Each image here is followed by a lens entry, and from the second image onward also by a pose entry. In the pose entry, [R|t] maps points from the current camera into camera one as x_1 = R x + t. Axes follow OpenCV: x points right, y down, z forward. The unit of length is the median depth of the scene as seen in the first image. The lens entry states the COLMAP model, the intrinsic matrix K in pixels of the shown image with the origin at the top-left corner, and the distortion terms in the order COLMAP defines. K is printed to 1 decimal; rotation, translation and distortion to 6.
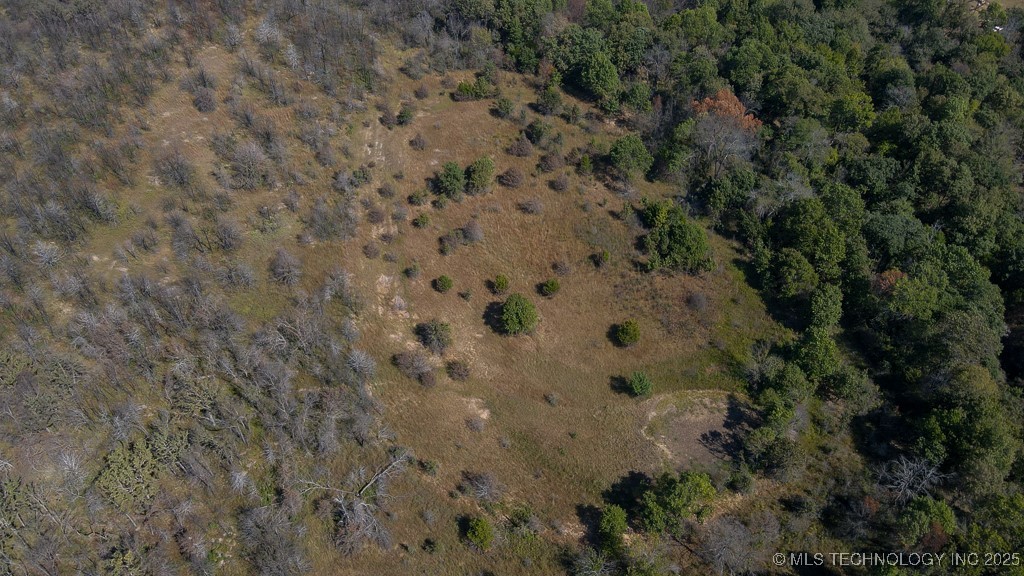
lens RADIAL K [[749.4, 0, 509.1], [0, 749.4, 287.8], [0, 0, 1]] dist [0.003017, 0.011892]
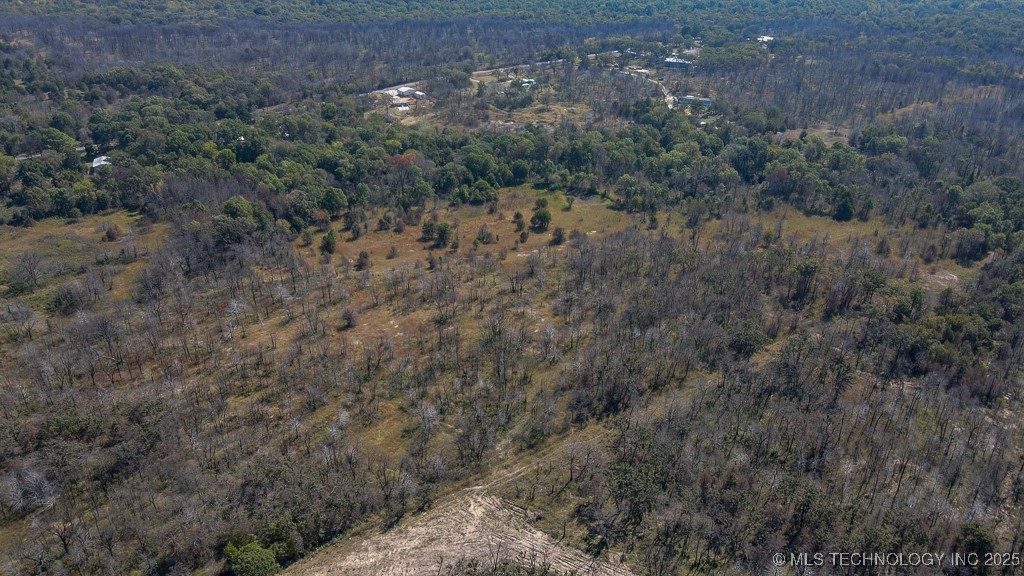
lens RADIAL K [[753.1, 0, 510.6], [0, 753.1, 284.0], [0, 0, 1]] dist [0.004434, 0.005101]
pose [[-0.128194, -0.450202, 0.883677, -1.671718], [0.707578, 0.582817, 0.399572, -0.659445], [-0.694910, 0.676493, 0.243840, 0.579657]]
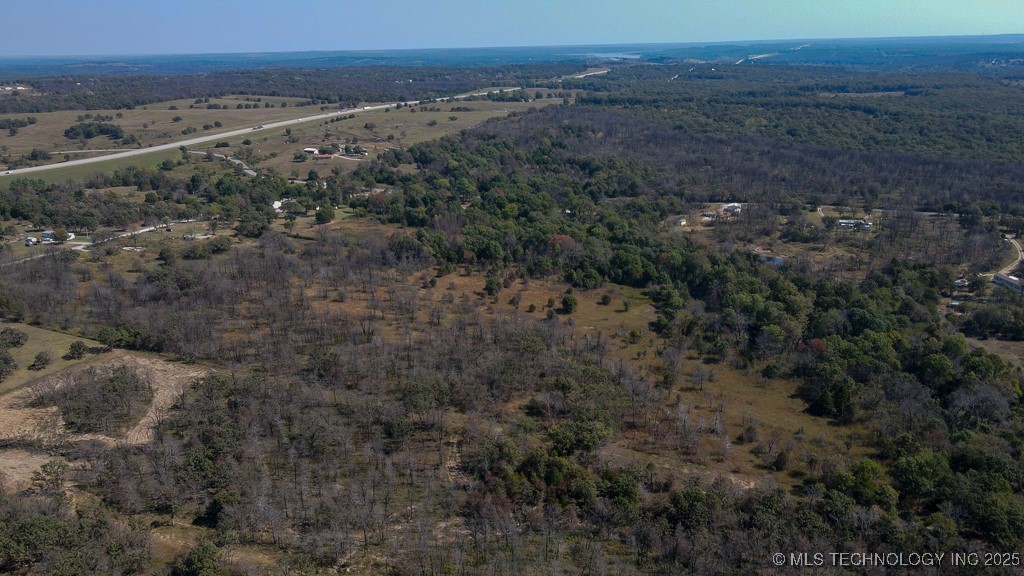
lens RADIAL K [[766.1, 0, 512.0], [0, 766.1, 288.0], [0, 0, 1]] dist [0.003707, 0.047568]
pose [[0.760955, -0.209862, 0.613926, -1.420912], [0.467265, 0.833745, -0.294166, 0.547975], [-0.450123, 0.510713, 0.732503, -0.652489]]
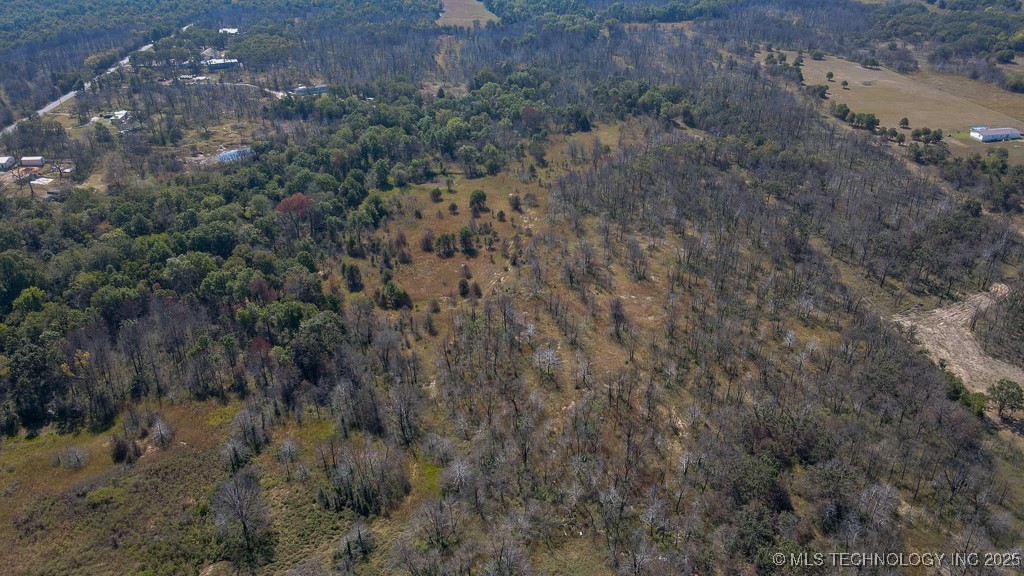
lens RADIAL K [[742.7, 0, 508.9], [0, 742.7, 293.4], [0, 0, 1]] dist [0.008584, 0.008288]
pose [[-0.920171, -0.178888, 0.348258, -0.744997], [0.285190, 0.303171, 0.909260, -1.538700], [-0.268238, 0.935995, -0.227953, 1.476831]]
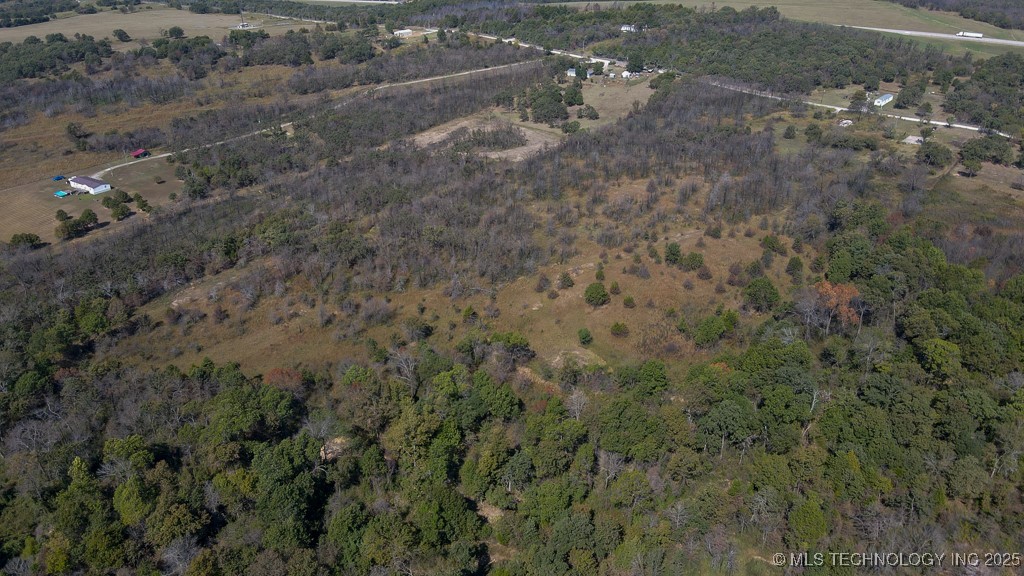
lens RADIAL K [[757.2, 0, 474.8], [0, 757.2, 287.5], [0, 0, 1]] dist [-0.006995, 0.002369]
pose [[0.344117, 0.409953, -0.844702, 1.229892], [-0.644734, 0.757185, 0.104826, 0.017909], [0.682570, 0.508536, 0.524871, -0.126475]]
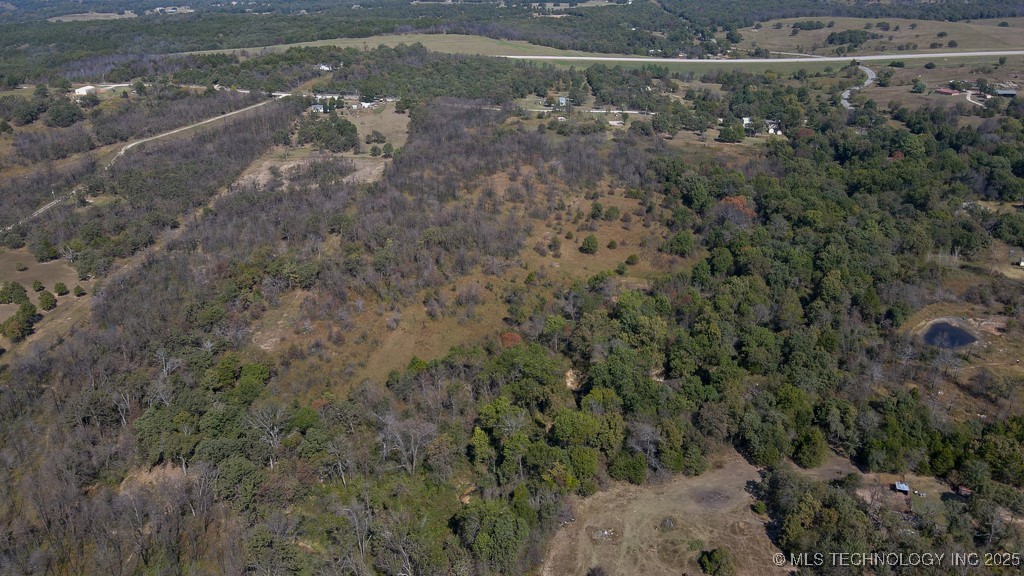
lens RADIAL K [[773.5, 0, 480.8], [0, 773.5, 289.1], [0, 0, 1]] dist [0.004764, 0.001746]
pose [[0.852307, 0.196802, -0.484605, 0.787838], [-0.359734, 0.893143, -0.269976, 0.804273], [0.379690, 0.404431, 0.832028, -0.925873]]
